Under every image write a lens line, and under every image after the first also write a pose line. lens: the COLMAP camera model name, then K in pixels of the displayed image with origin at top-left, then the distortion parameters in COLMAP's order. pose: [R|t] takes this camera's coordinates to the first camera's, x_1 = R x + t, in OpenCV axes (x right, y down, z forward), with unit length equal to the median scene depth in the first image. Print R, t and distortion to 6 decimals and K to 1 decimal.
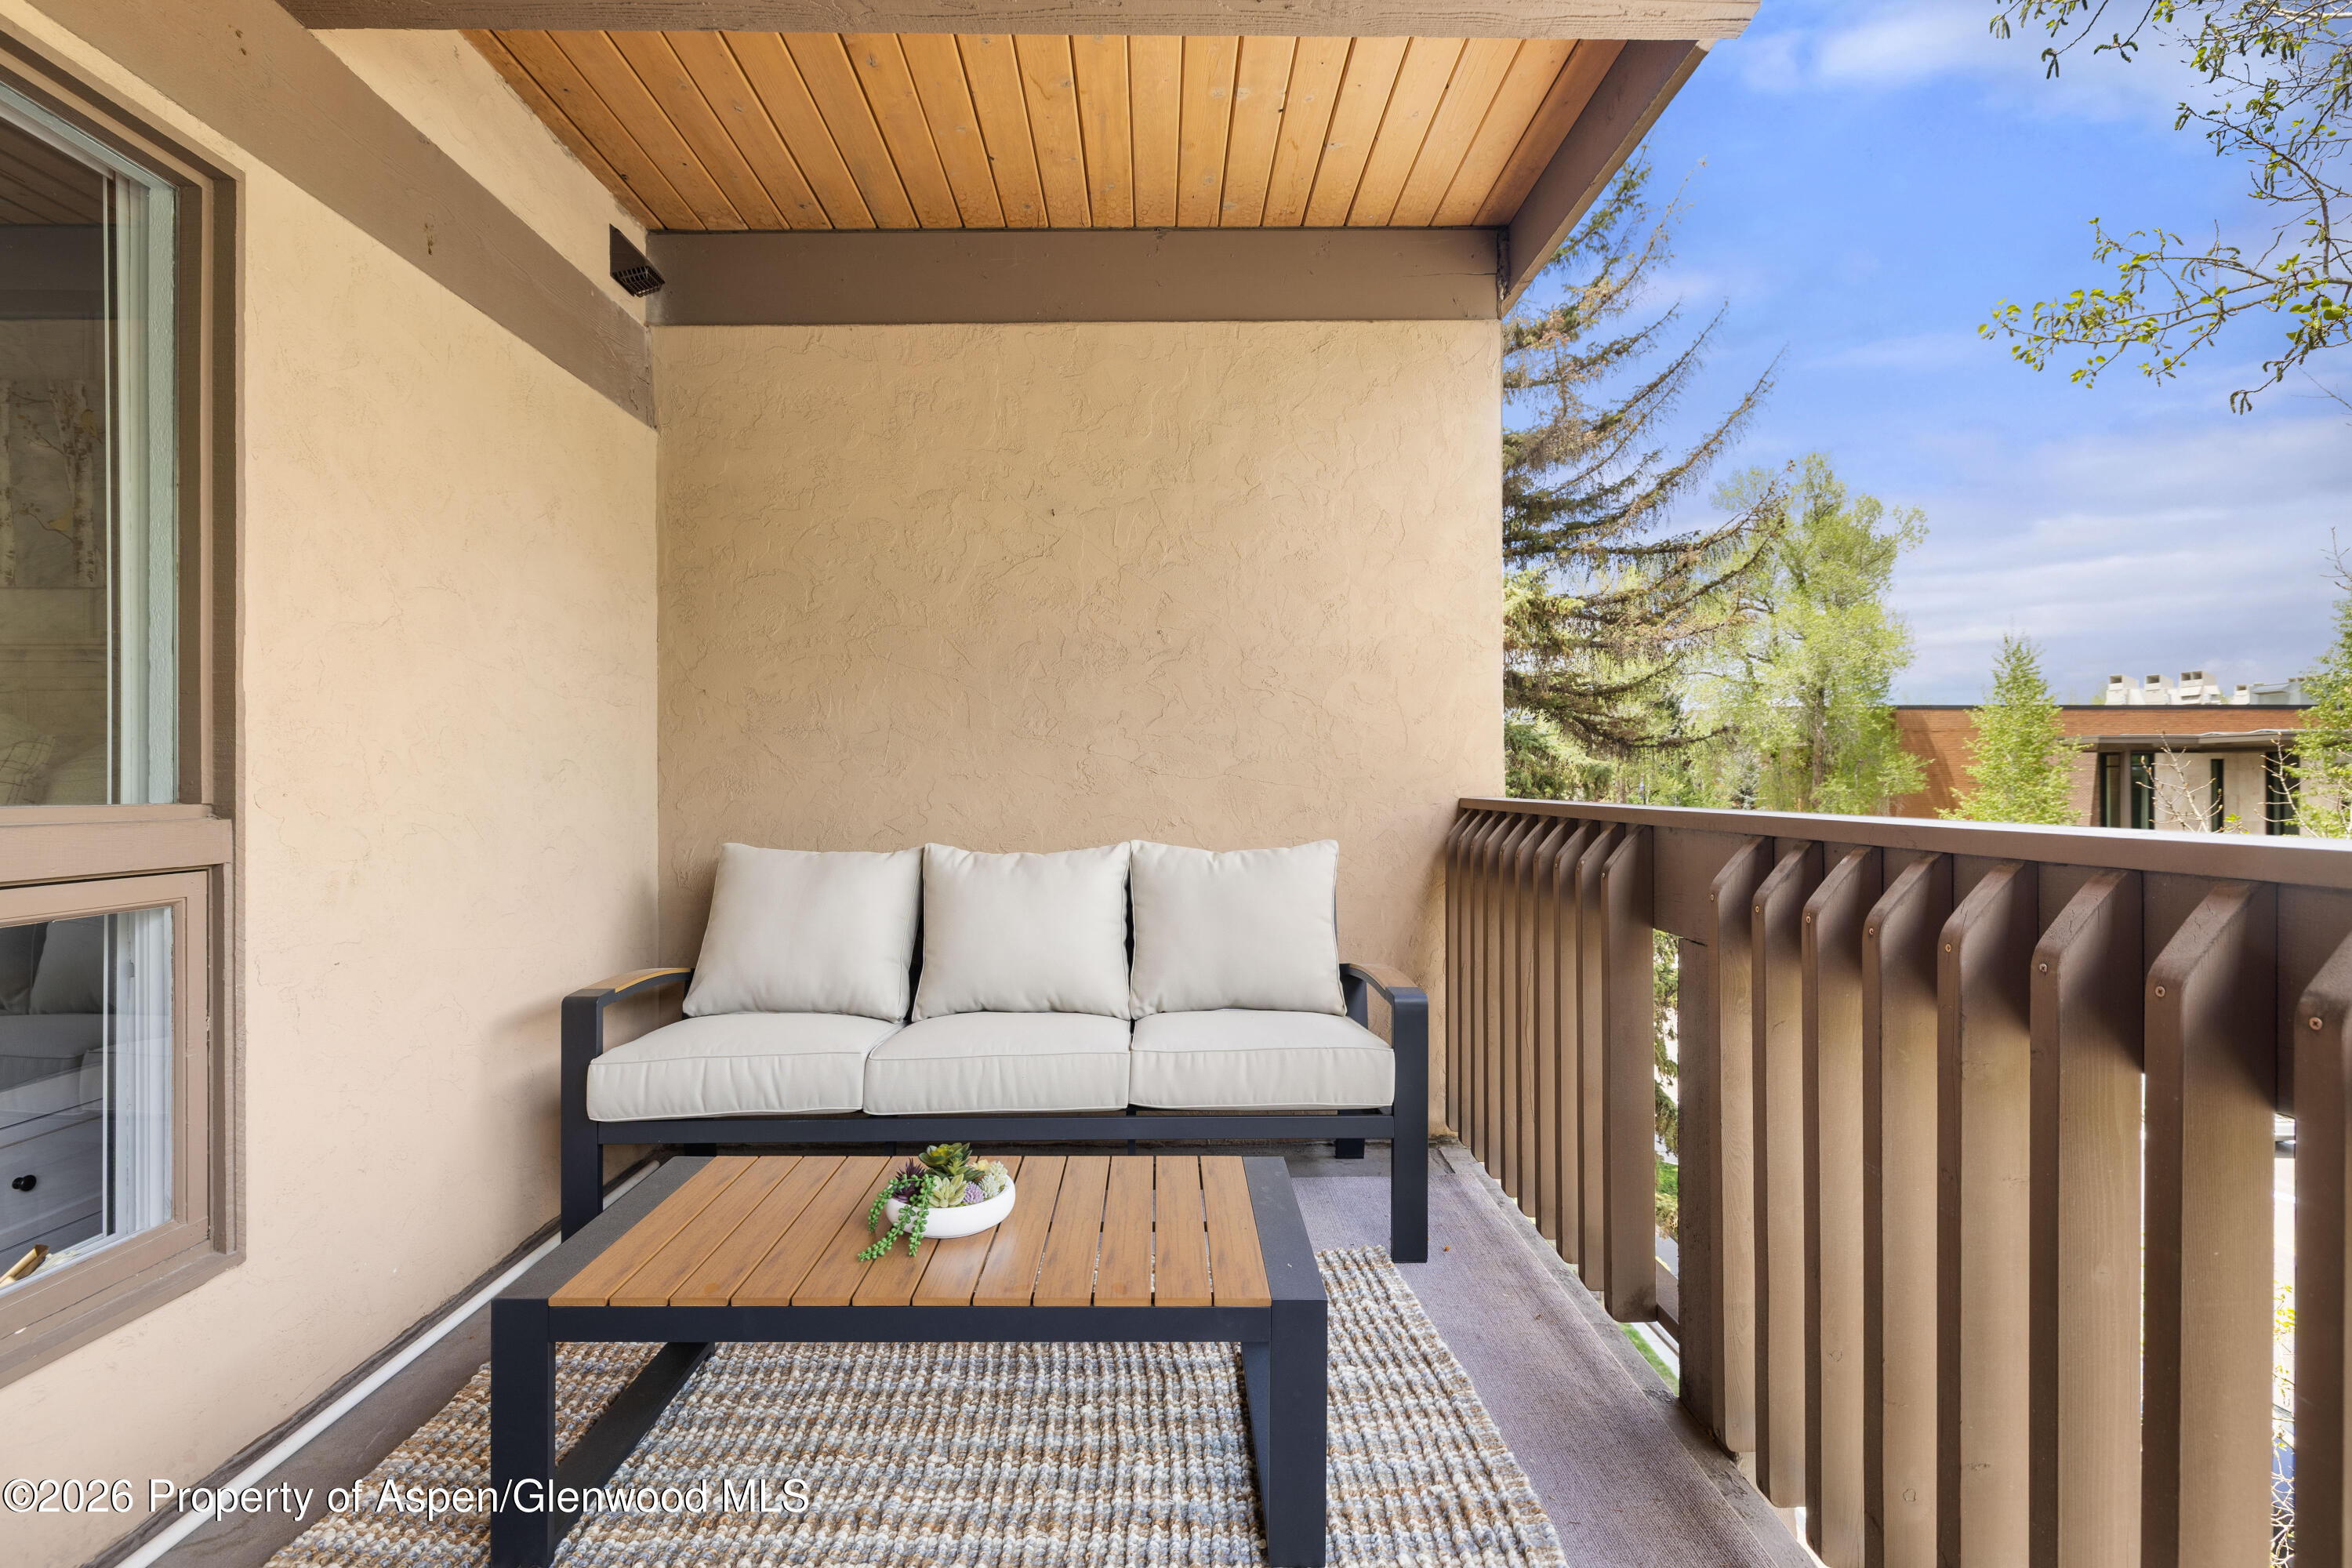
lens RADIAL K [[1122.9, 0, 1180.0], [0, 1122.9, 776.2], [0, 0, 1]] dist [-0.004706, 0.000601]
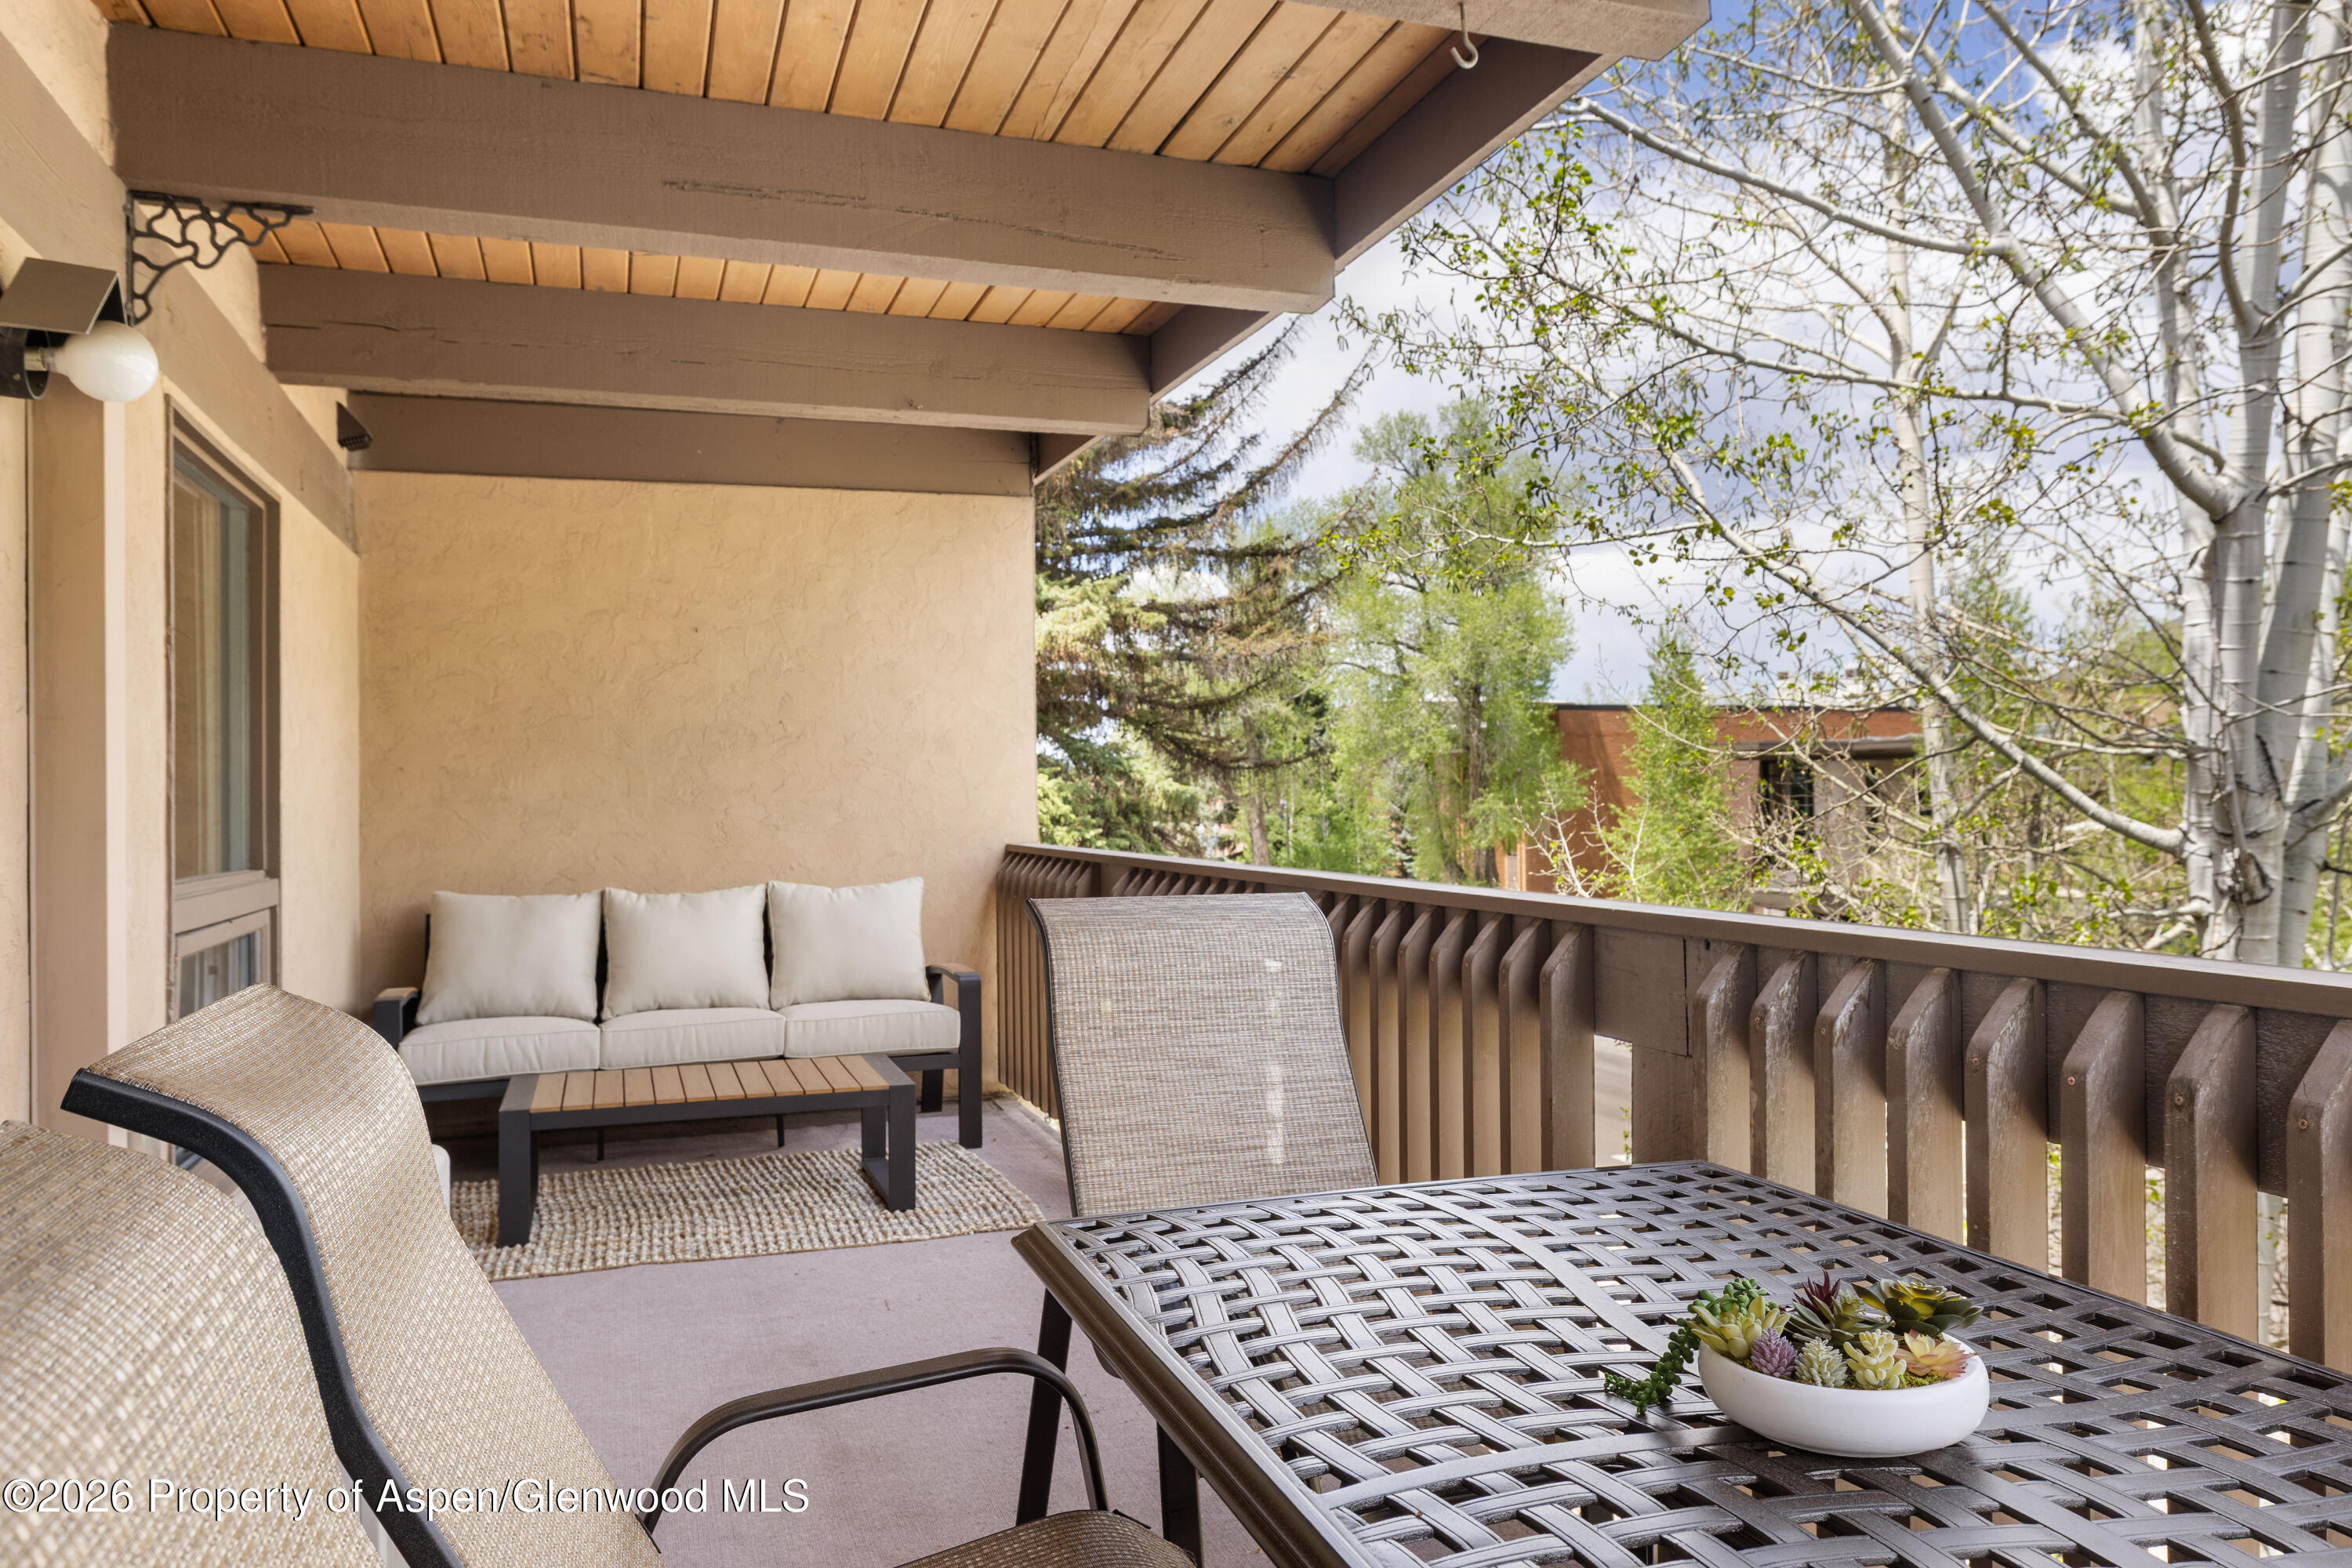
lens RADIAL K [[1614.6, 0, 1181.1], [0, 1614.6, 782.9], [0, 0, 1]] dist [-0.001310, 0.005162]
pose [[0.949259, -0.007713, 0.314400, -0.168567], [0.009367, 0.999949, -0.003750, -0.045544], [-0.314355, 0.006505, 0.949283, -0.941032]]
